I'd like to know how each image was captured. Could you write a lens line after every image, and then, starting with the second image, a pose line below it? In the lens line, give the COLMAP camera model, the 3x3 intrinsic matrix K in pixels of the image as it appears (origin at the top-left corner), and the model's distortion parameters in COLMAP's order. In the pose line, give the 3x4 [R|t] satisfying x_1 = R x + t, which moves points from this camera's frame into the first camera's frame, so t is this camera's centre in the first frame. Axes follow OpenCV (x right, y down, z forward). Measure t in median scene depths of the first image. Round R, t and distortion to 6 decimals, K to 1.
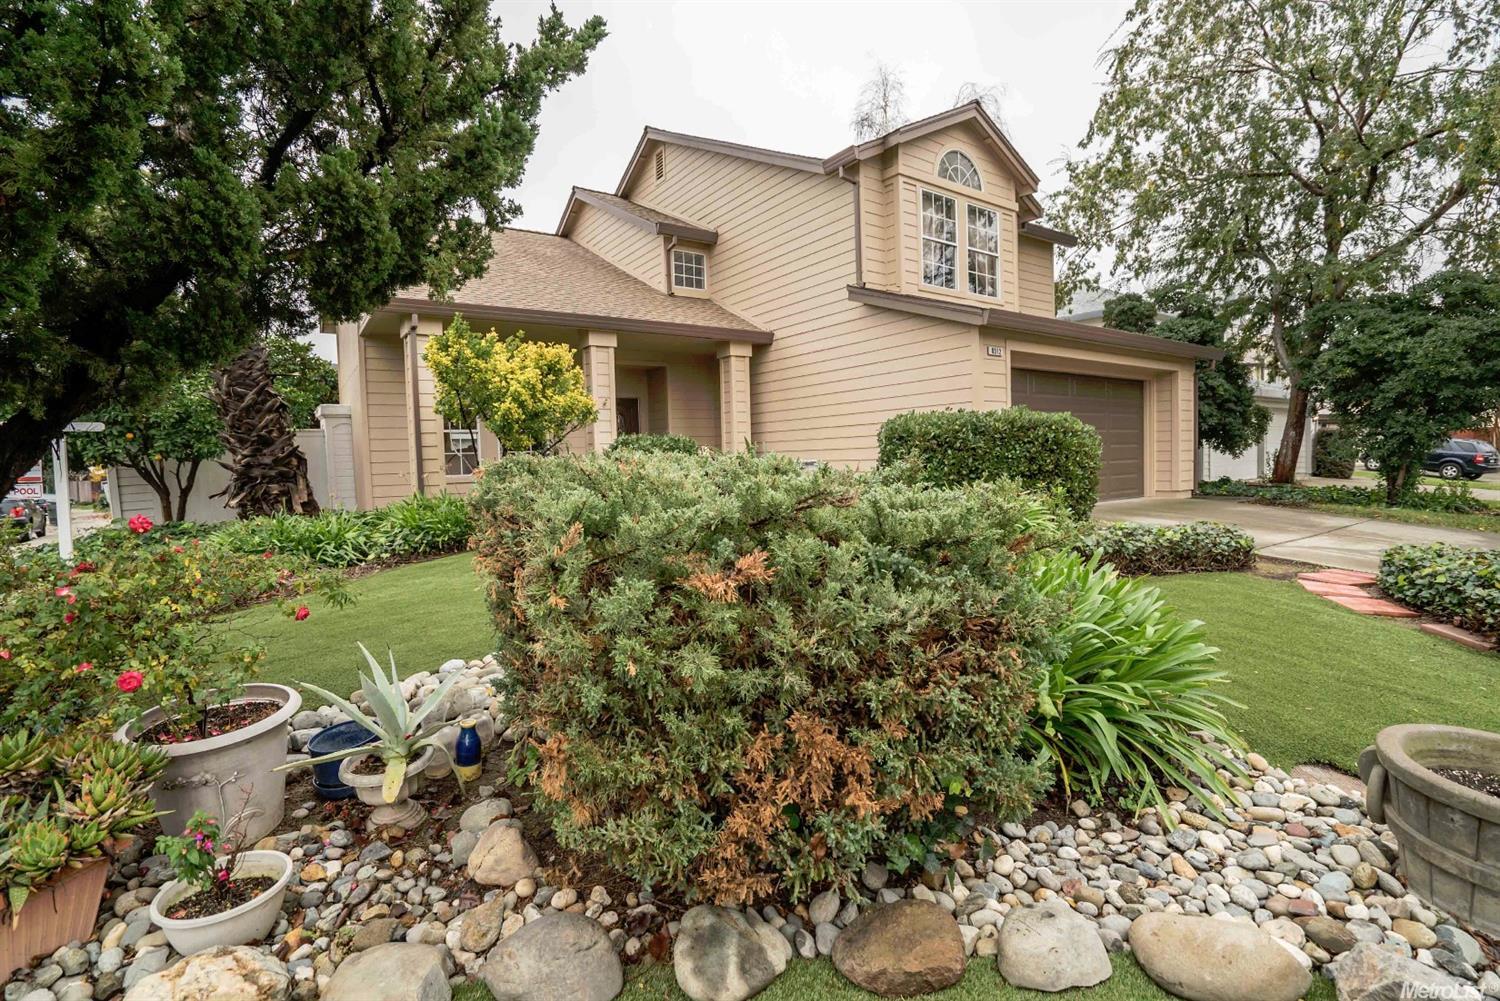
lens RADIAL K [[712.3, 0, 754.1], [0, 712.3, 495.7], [0, 0, 1]] dist [-0.066060, 0.027519]
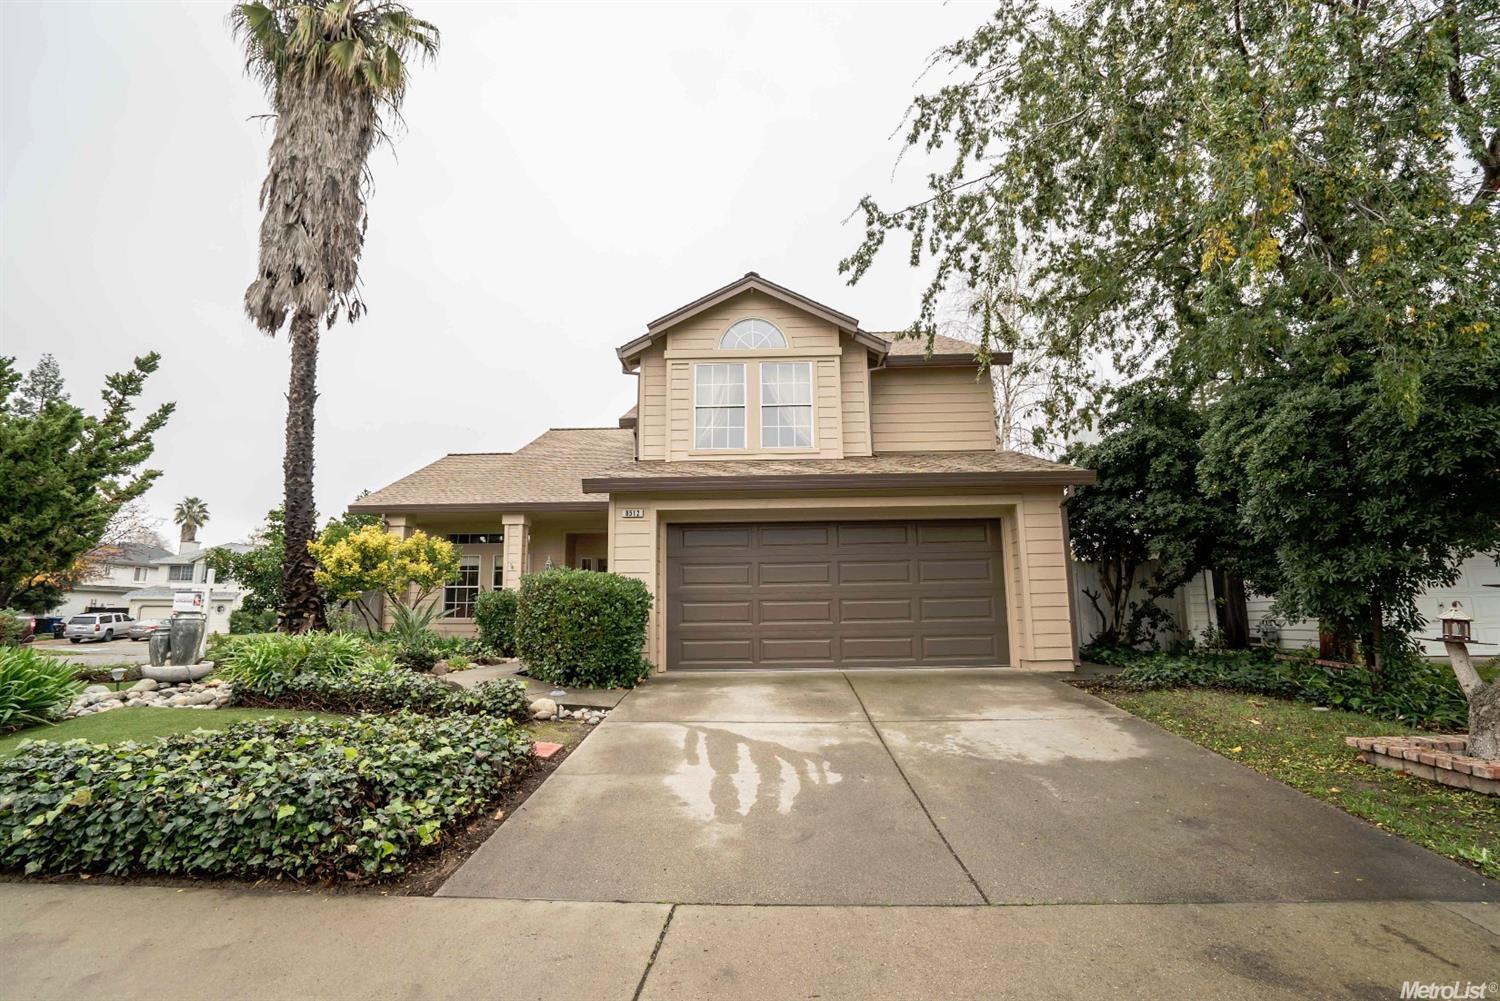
lens RADIAL K [[712.3, 0, 754.1], [0, 712.3, 495.7], [0, 0, 1]] dist [-0.066060, 0.027519]
pose [[0.792286, -0.083030, -0.604474, 0.980865], [-0.042998, 0.980637, -0.191058, -0.027532], [0.608633, 0.177364, 0.773375, 0.232990]]
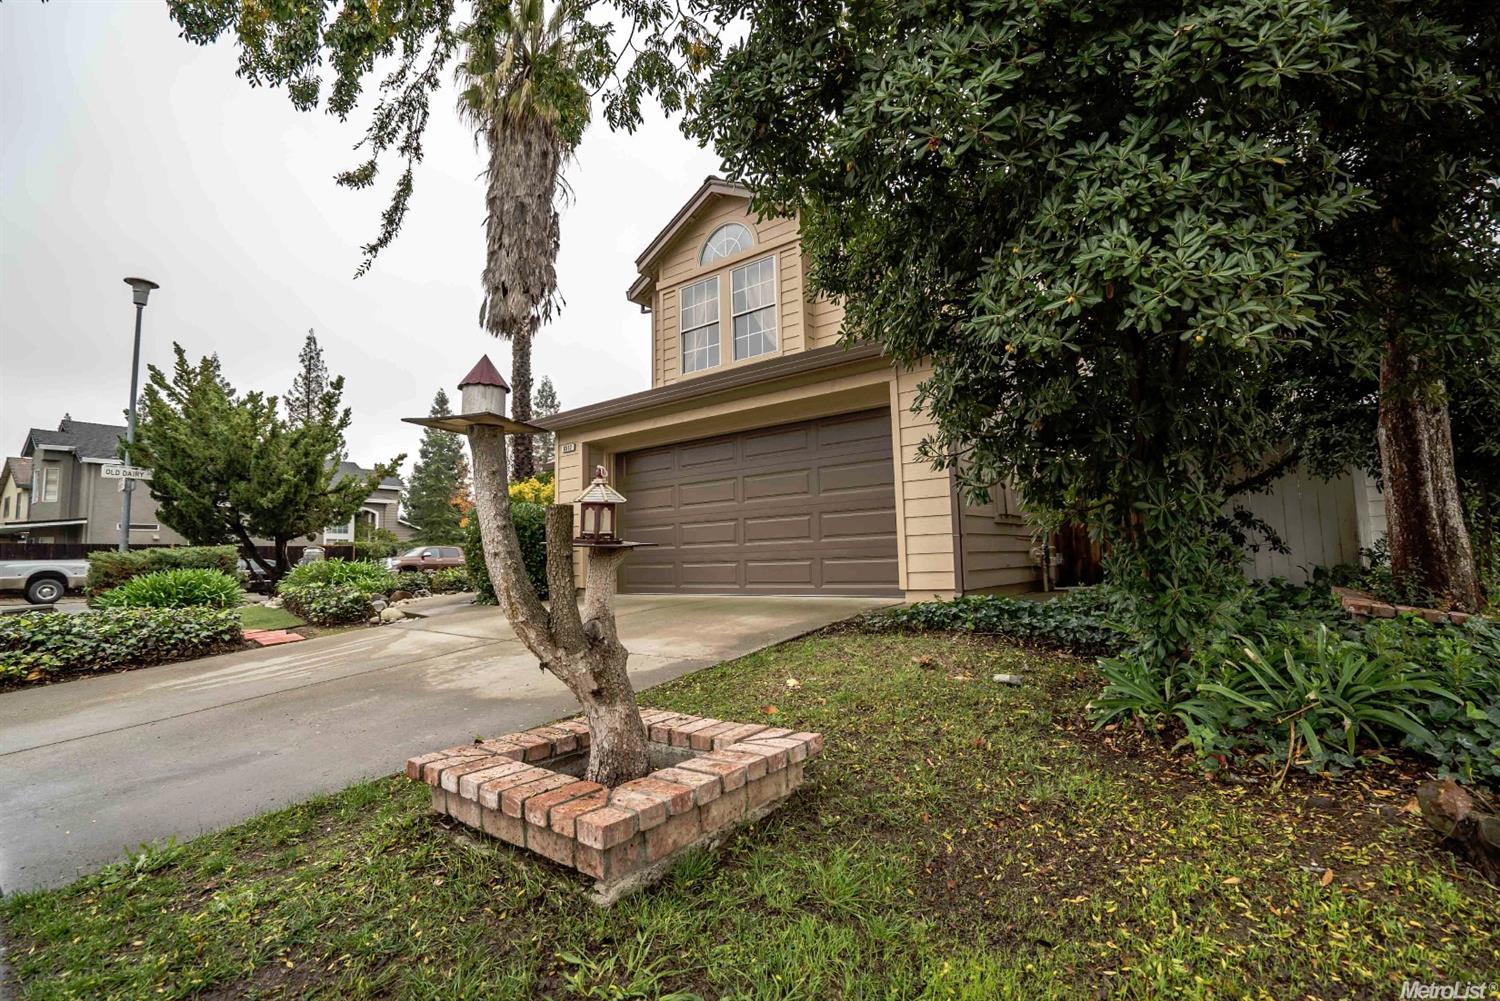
lens RADIAL K [[712.3, 0, 754.1], [0, 712.3, 495.7], [0, 0, 1]] dist [-0.066060, 0.027519]
pose [[0.254414, -0.068378, -0.964675, 1.321441], [-0.032926, 0.996307, -0.079304, -0.038115], [0.966535, 0.051939, 0.251222, 0.873359]]
